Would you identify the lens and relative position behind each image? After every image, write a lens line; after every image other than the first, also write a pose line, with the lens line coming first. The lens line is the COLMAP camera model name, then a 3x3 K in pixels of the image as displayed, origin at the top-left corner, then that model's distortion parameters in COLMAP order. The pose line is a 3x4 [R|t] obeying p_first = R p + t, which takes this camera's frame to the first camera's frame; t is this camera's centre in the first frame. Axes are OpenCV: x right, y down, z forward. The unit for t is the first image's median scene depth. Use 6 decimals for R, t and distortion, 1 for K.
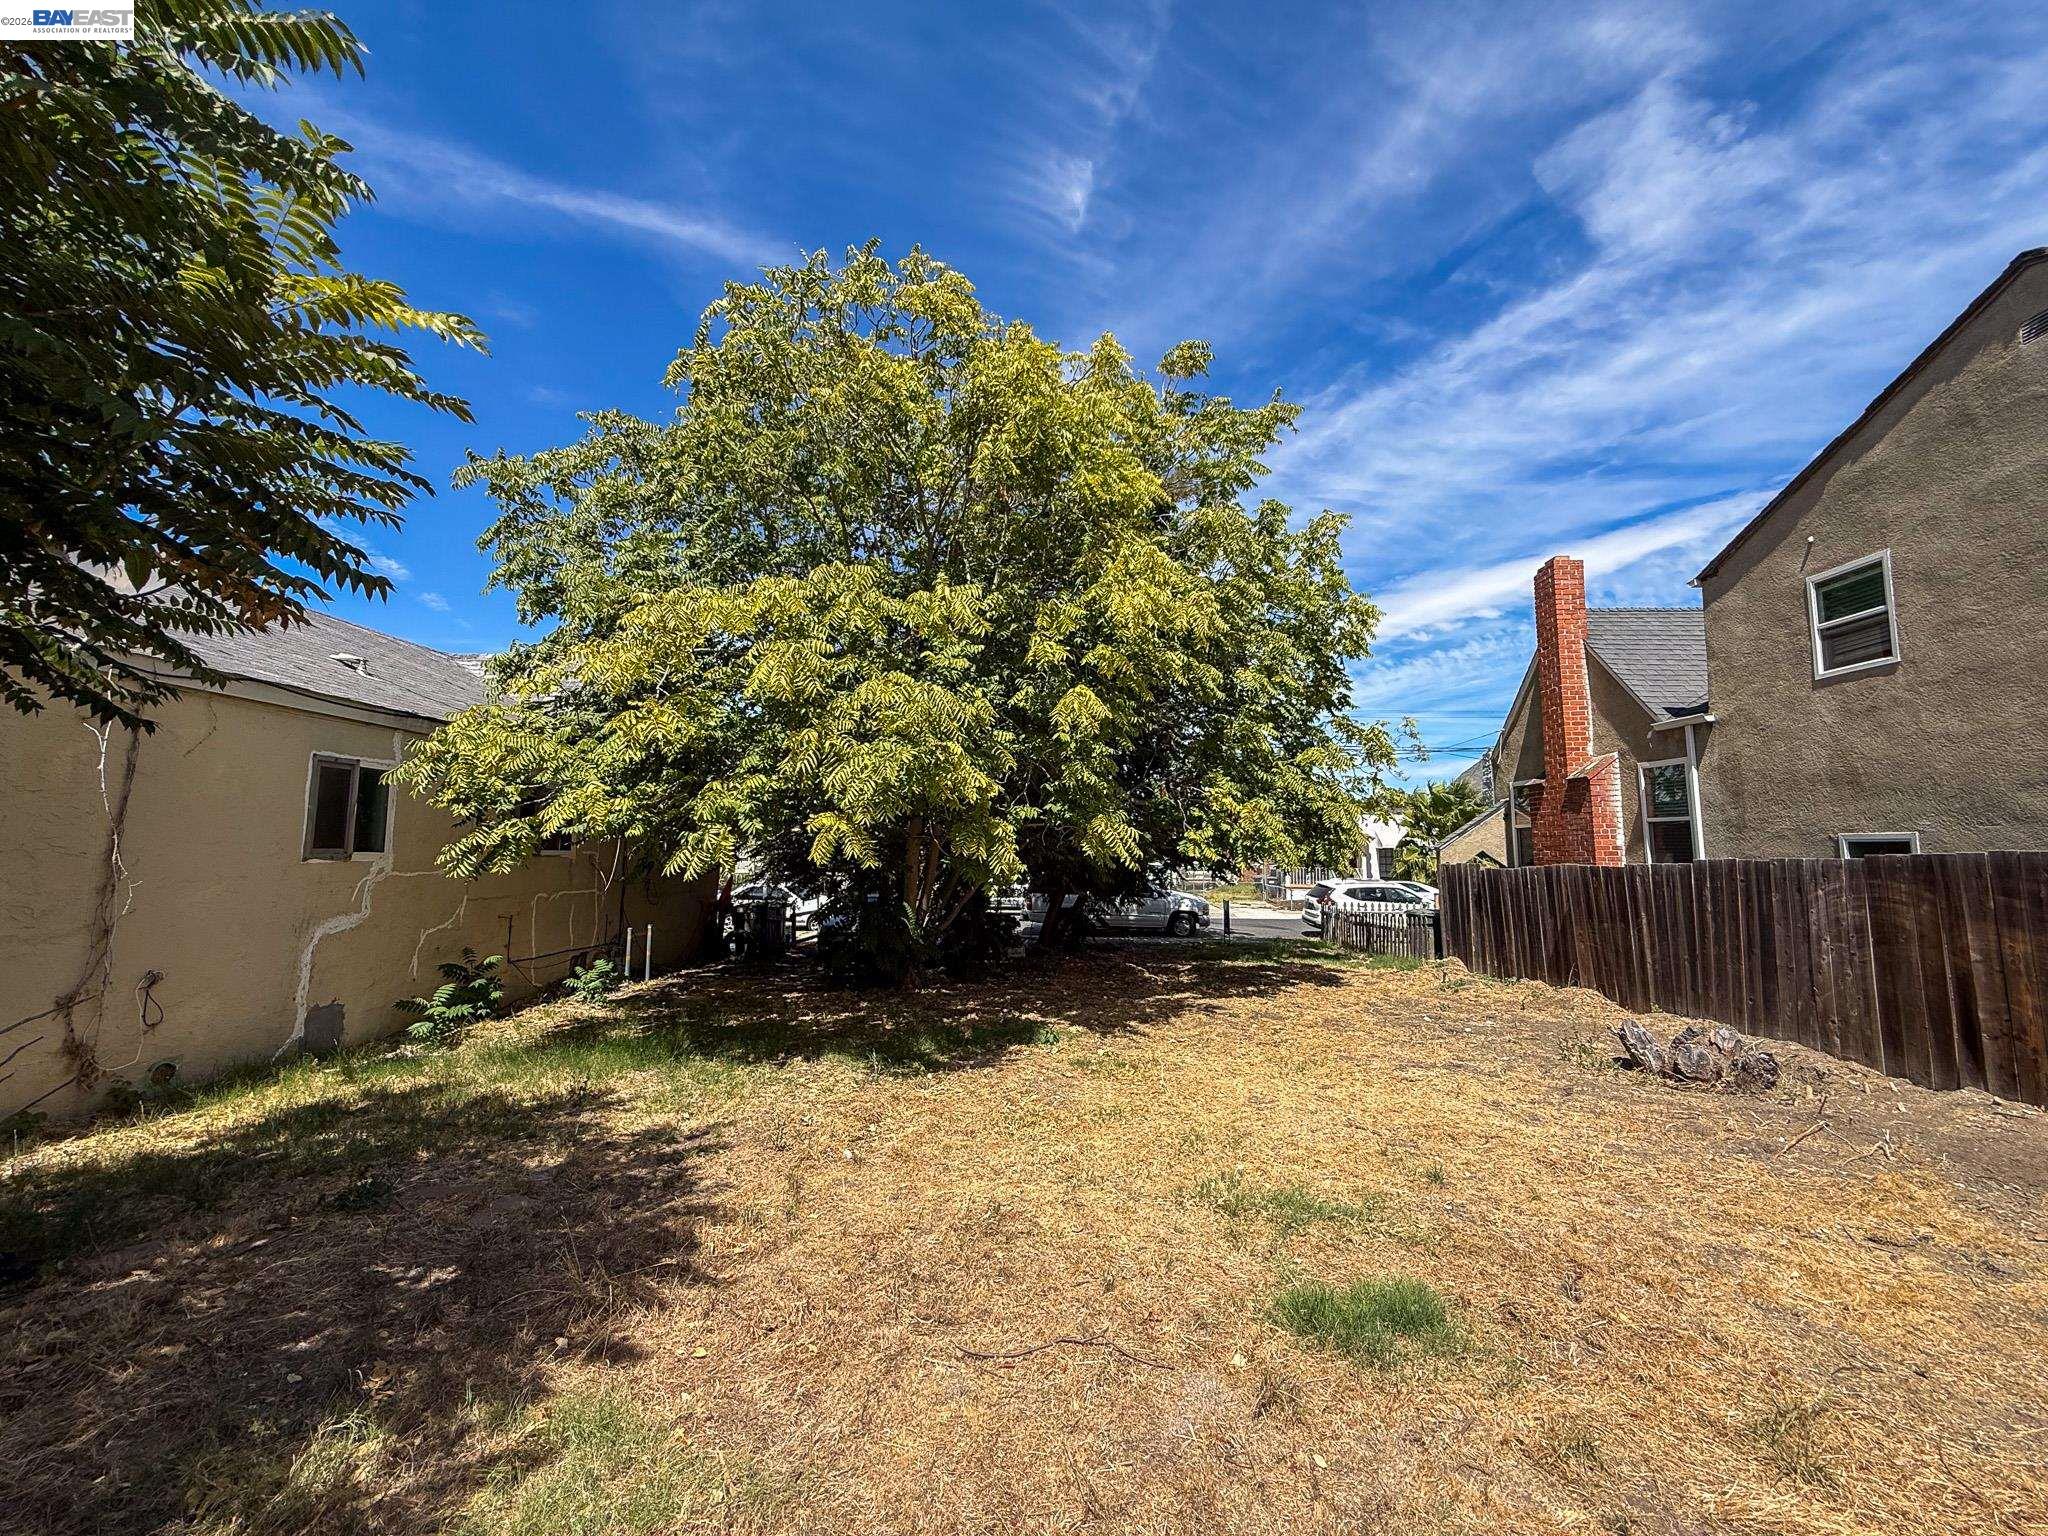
lens RADIAL K [[813.5, 0, 1013.3], [0, 813.5, 777.2], [0, 0, 1]] dist [0.000785, -0.000229]
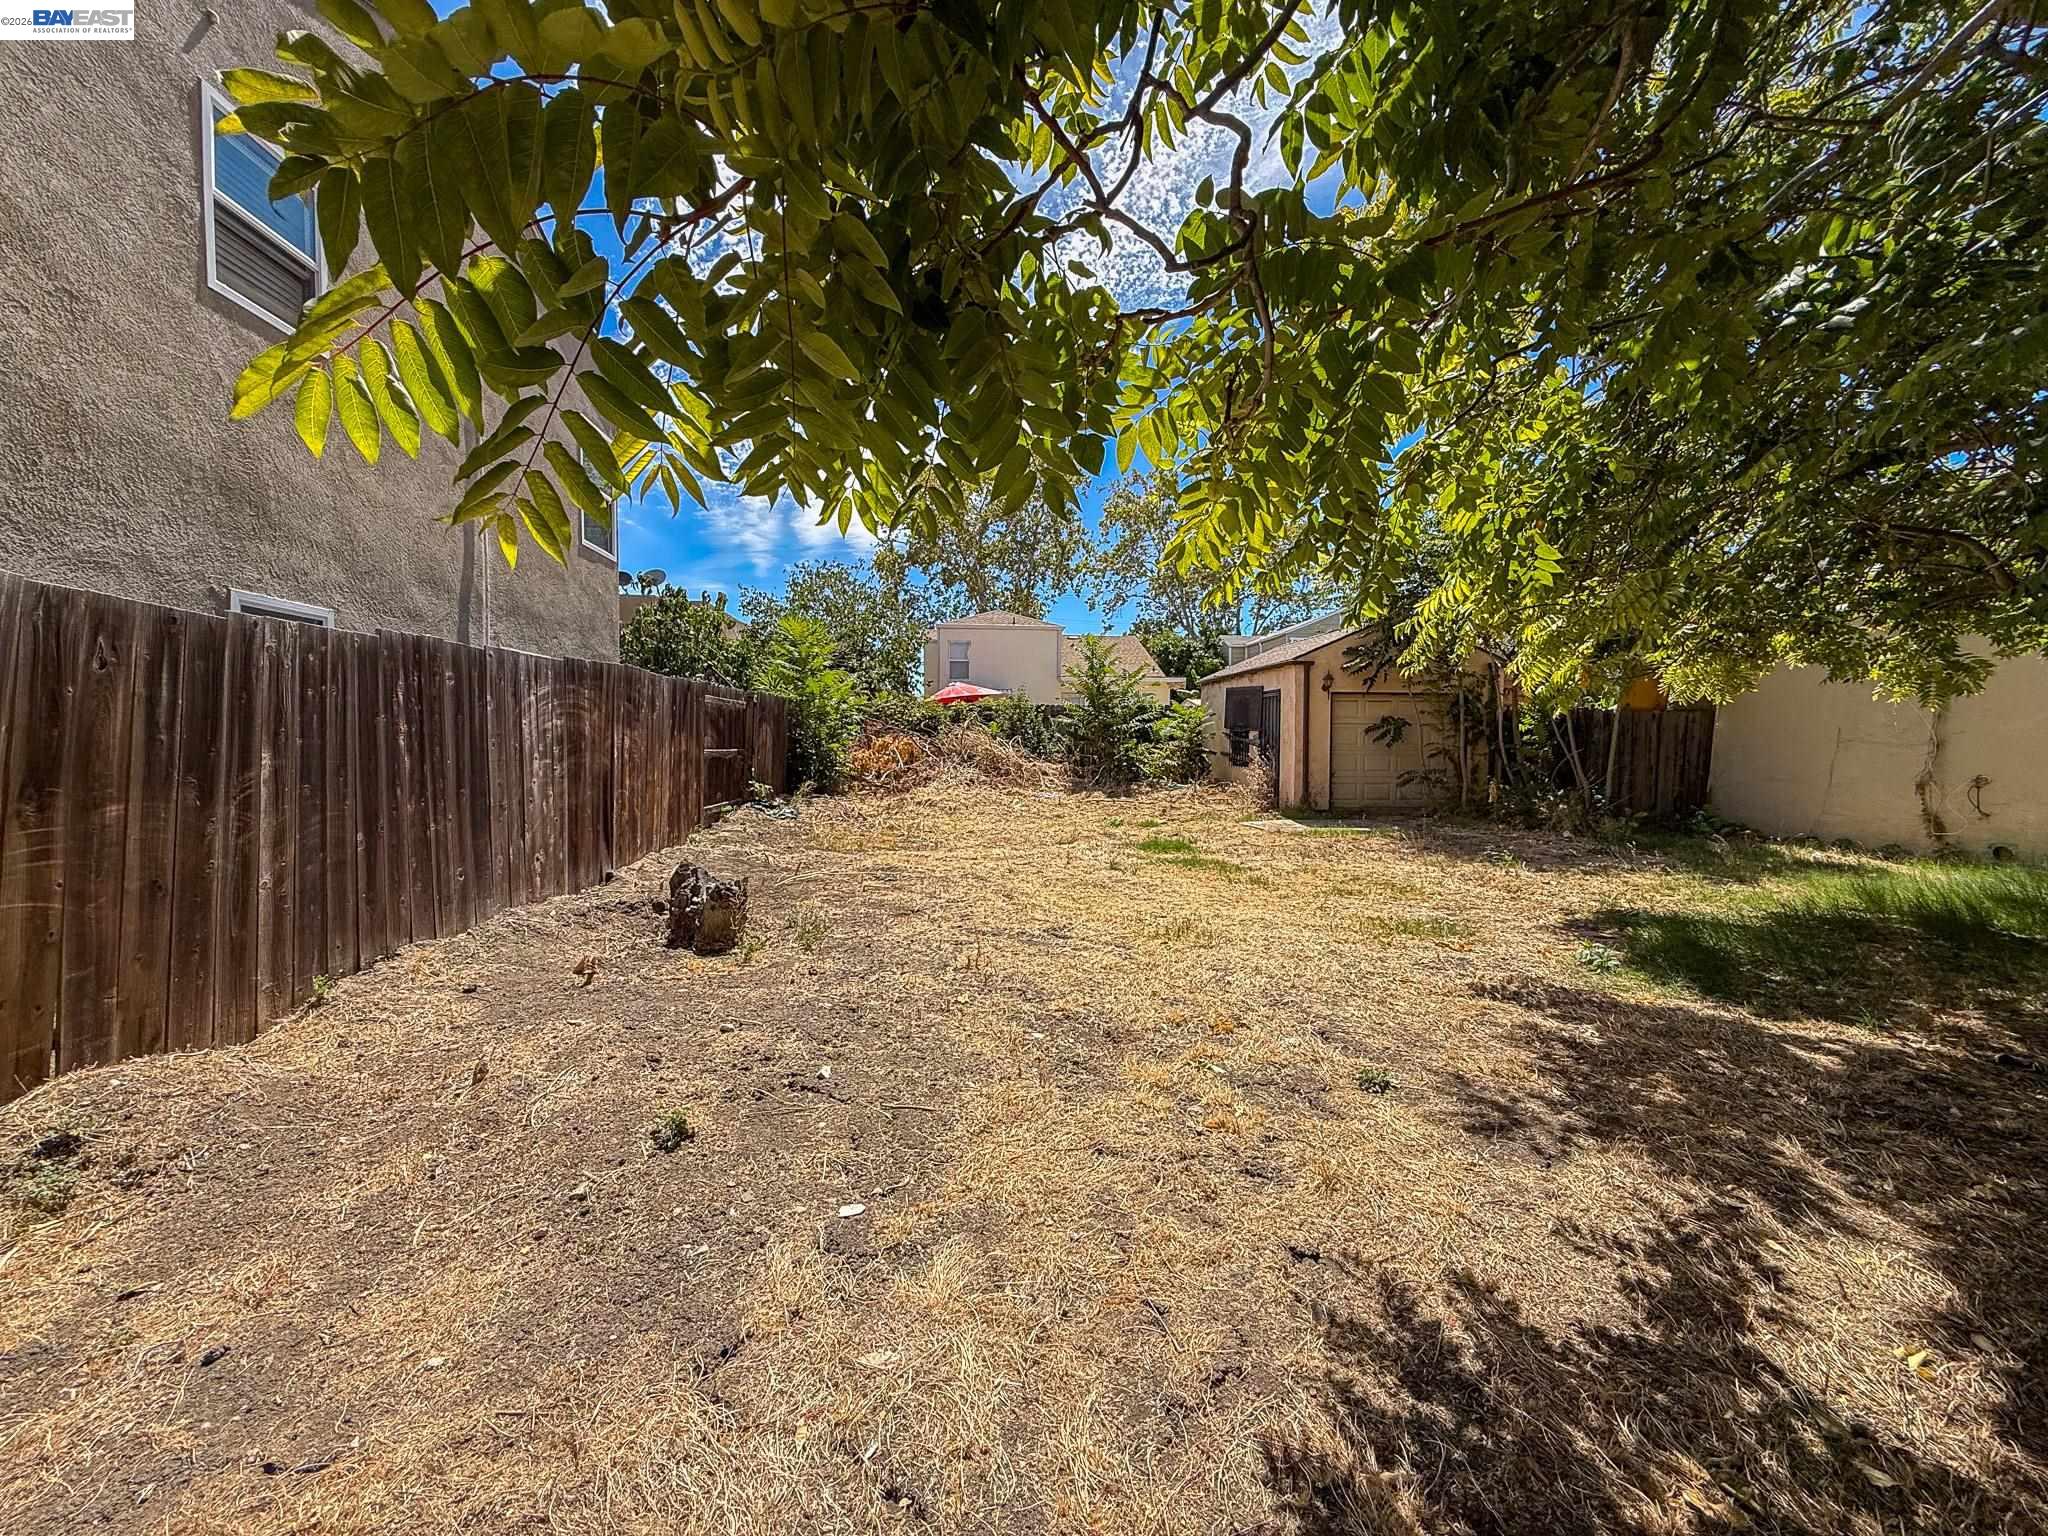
lens RADIAL K [[813.5, 0, 1019.1], [0, 813.5, 757.6], [0, 0, 1]] dist [0.000785, -0.000229]
pose [[-0.991879, -0.006875, -0.126995, 0.611885], [0.002301, 0.997404, -0.071973, 0.247590], [0.127161, -0.071681, -0.989289, 1.770287]]
